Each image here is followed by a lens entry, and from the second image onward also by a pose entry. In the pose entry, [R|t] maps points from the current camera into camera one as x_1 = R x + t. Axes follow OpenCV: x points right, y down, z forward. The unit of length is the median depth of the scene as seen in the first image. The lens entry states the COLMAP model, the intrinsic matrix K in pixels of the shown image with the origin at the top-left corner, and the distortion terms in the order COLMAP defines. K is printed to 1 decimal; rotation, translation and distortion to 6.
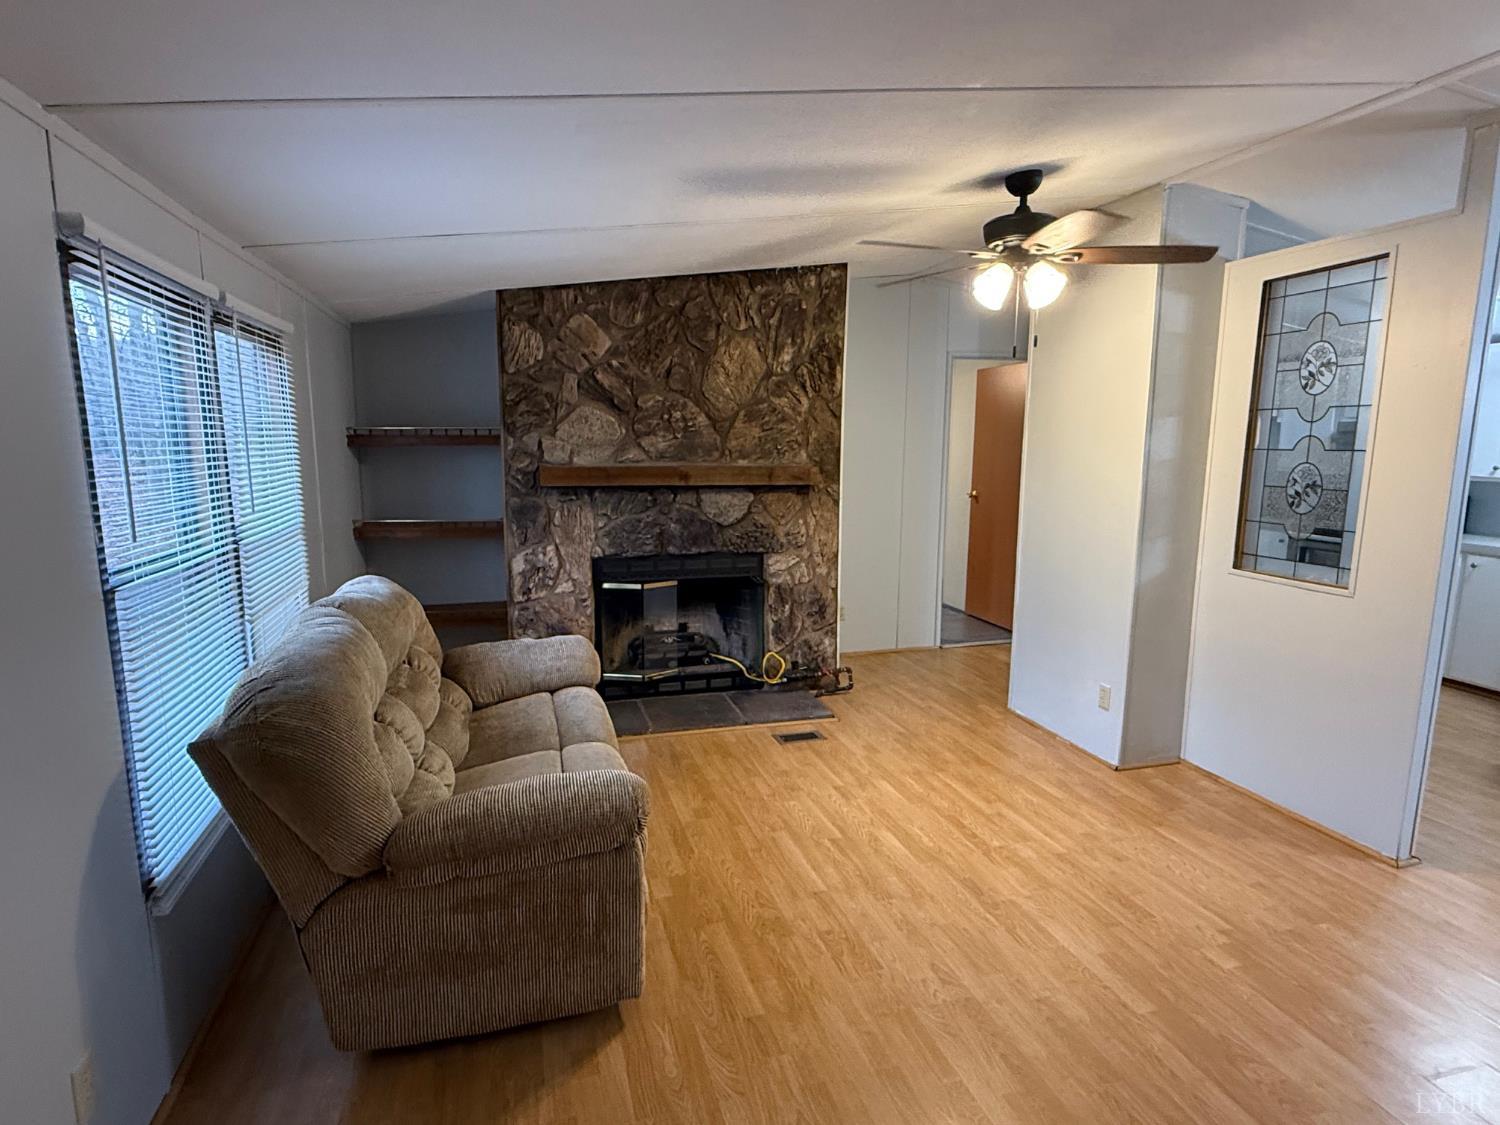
lens RADIAL K [[812.2, 0, 753.9], [0, 812.2, 565.3], [0, 0, 1]] dist [-0.001002, -0.000813]
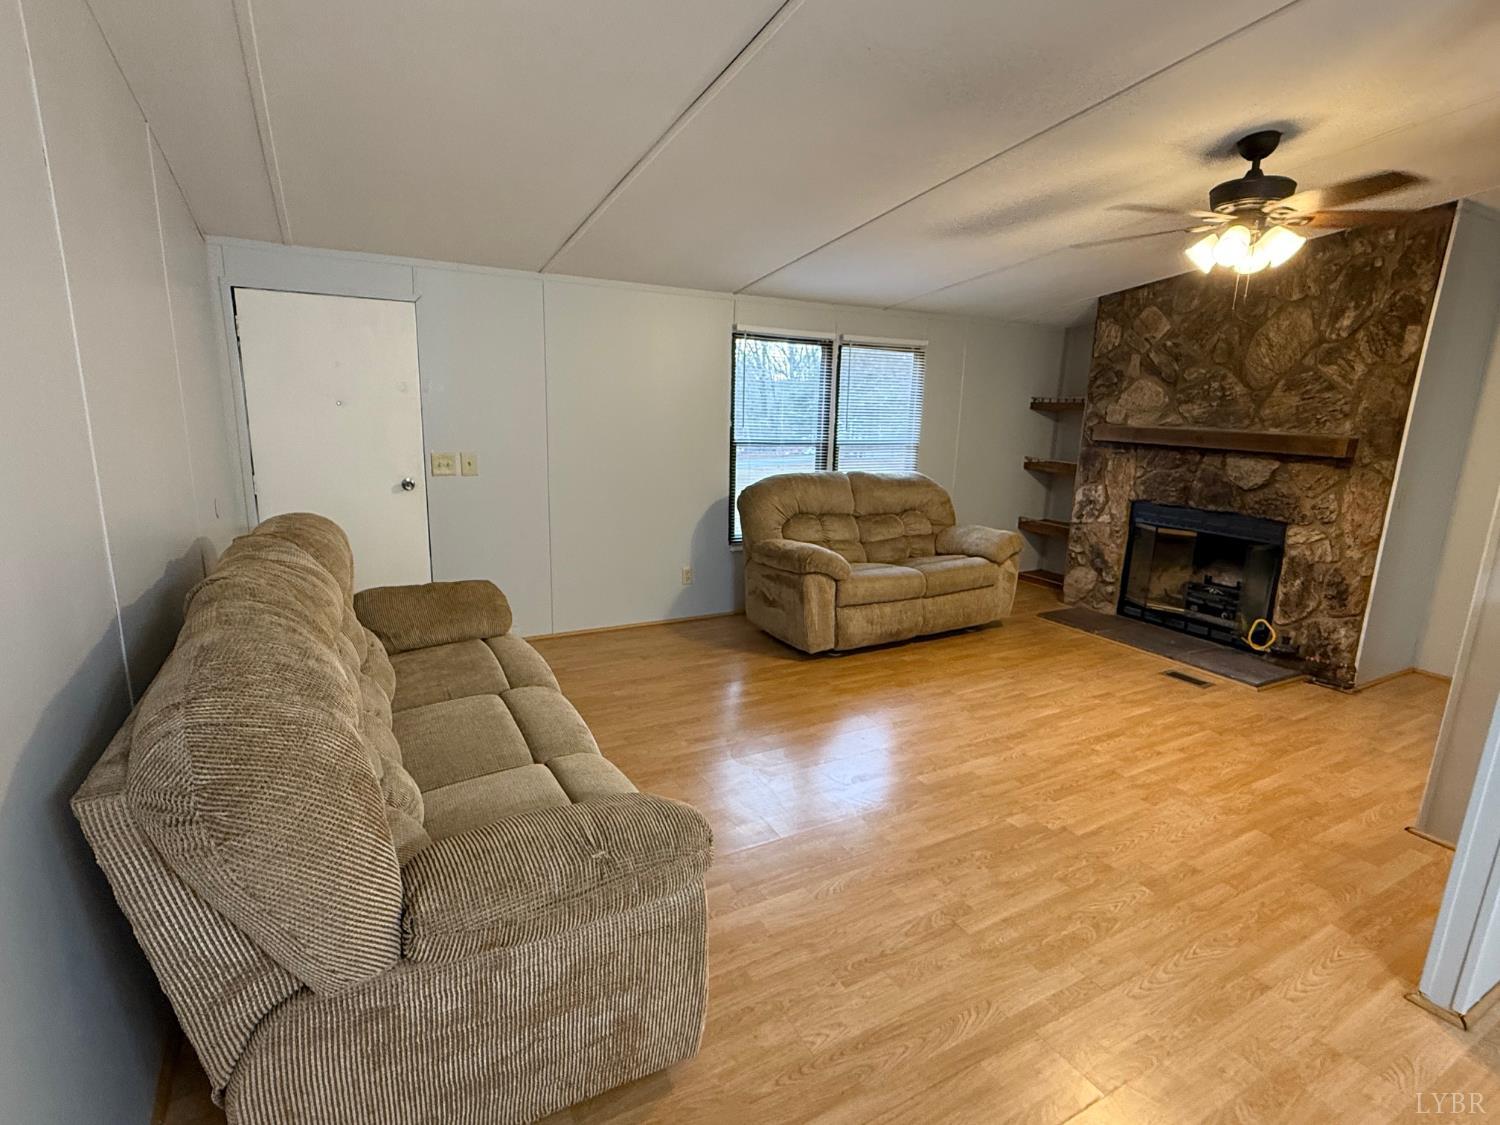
lens RADIAL K [[744.6, 0, 750.6], [0, 744.6, 564.1], [0, 0, 1]] dist [-0.002404, 0.000138]
pose [[0.218663, 0.207890, -0.953398, 0.805446], [-0.177928, 0.969157, 0.170518, -0.005004], [0.959442, 0.132350, 0.248908, 0.153240]]
